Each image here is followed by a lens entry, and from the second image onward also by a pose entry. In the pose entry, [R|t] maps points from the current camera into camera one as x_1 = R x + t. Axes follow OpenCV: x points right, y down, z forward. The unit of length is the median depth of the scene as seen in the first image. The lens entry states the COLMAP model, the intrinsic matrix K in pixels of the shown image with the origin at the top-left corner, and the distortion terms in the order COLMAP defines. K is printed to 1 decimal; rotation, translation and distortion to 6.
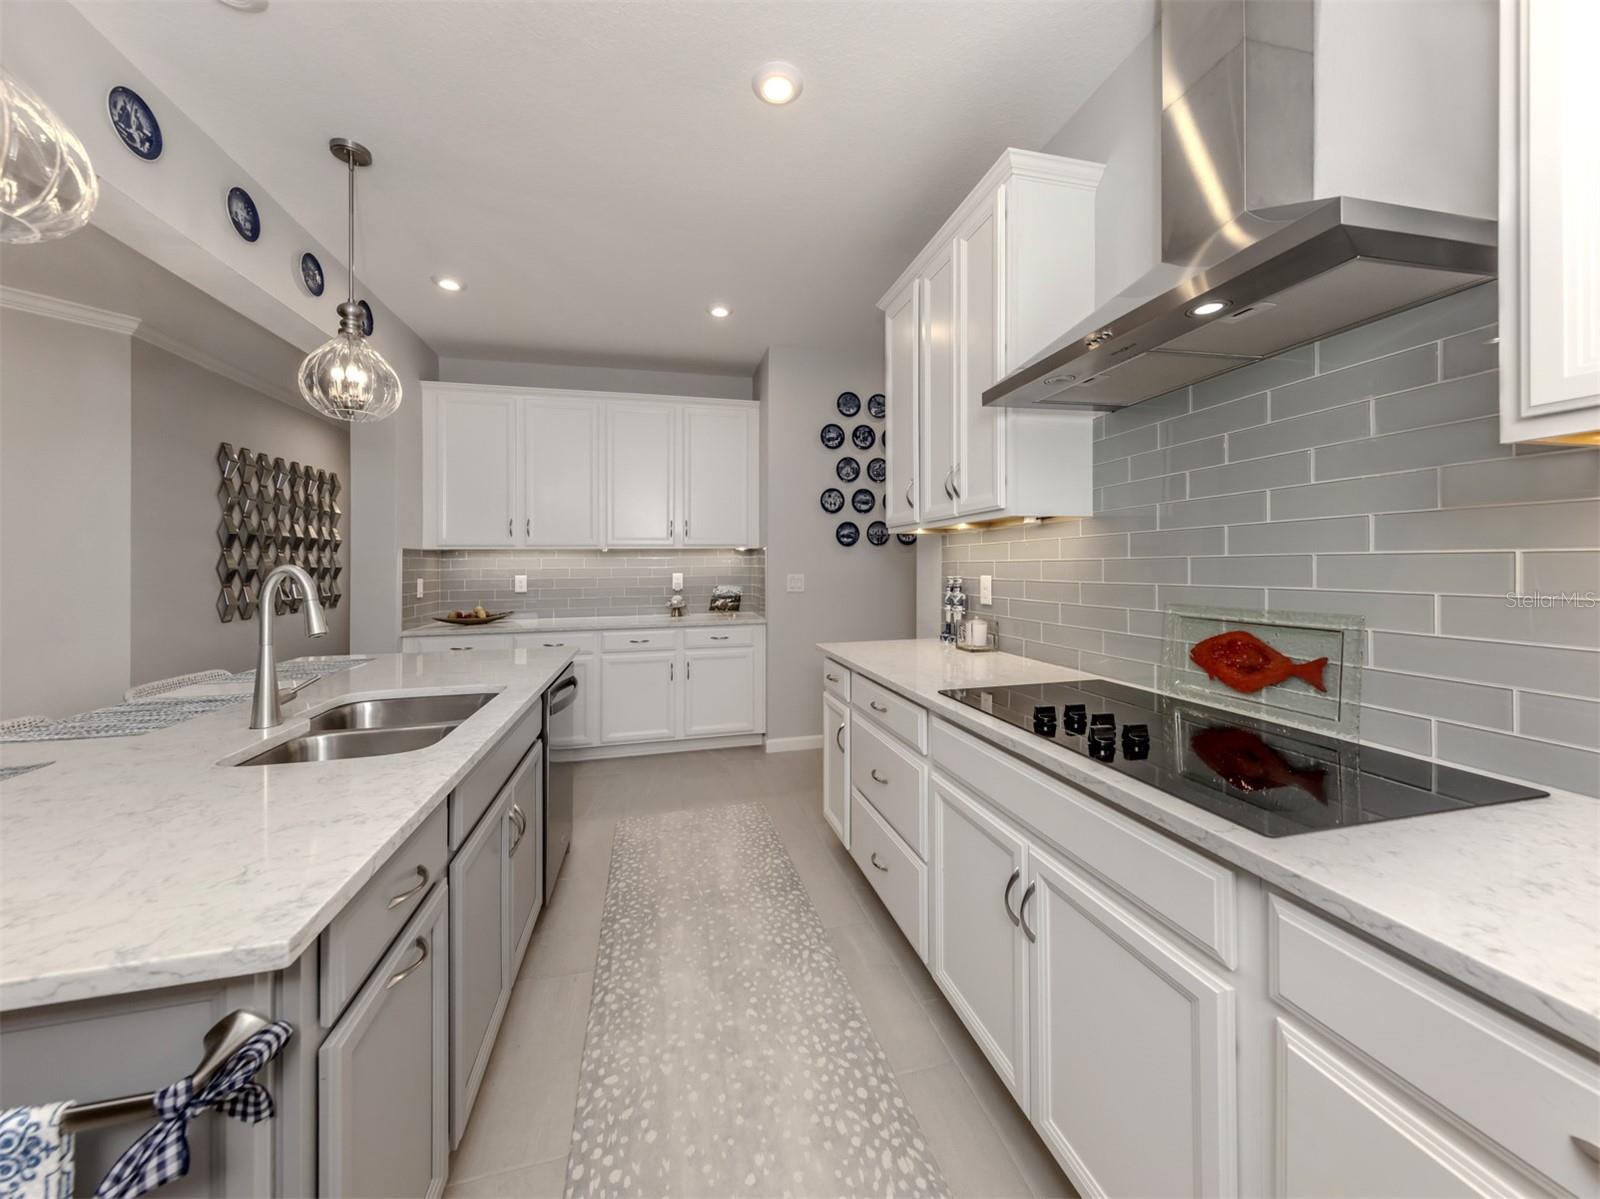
lens RADIAL K [[560.4, 0, 801.1], [0, 560.4, 572.9], [0, 0, 1]] dist [0.000486, 0.000008]
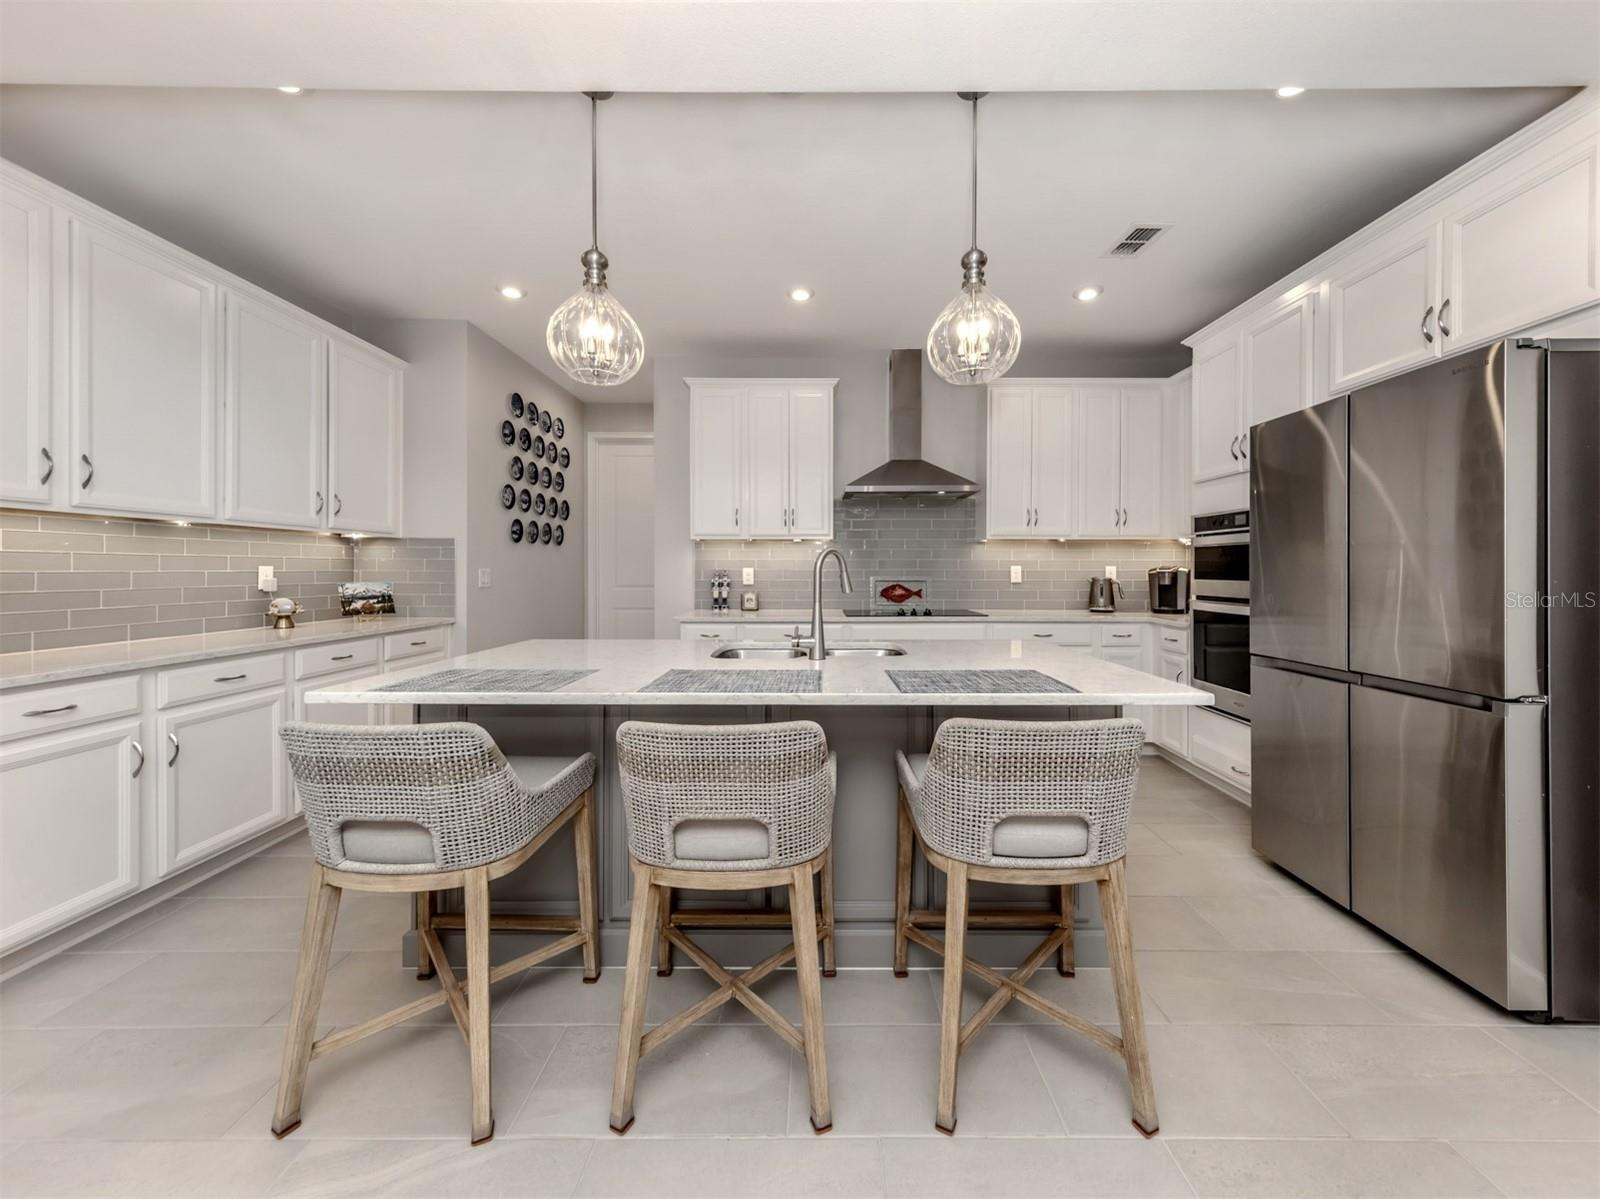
lens RADIAL K [[560.4, 0, 801.1], [0, 560.4, 572.9], [0, 0, 1]] dist [0.000486, 0.000008]
pose [[0.234373, 0.003419, 0.972141, -0.803281], [0.003254, 0.999985, -0.004301, 0.015490], [-0.972141, 0.004172, 0.234359, 0.244576]]
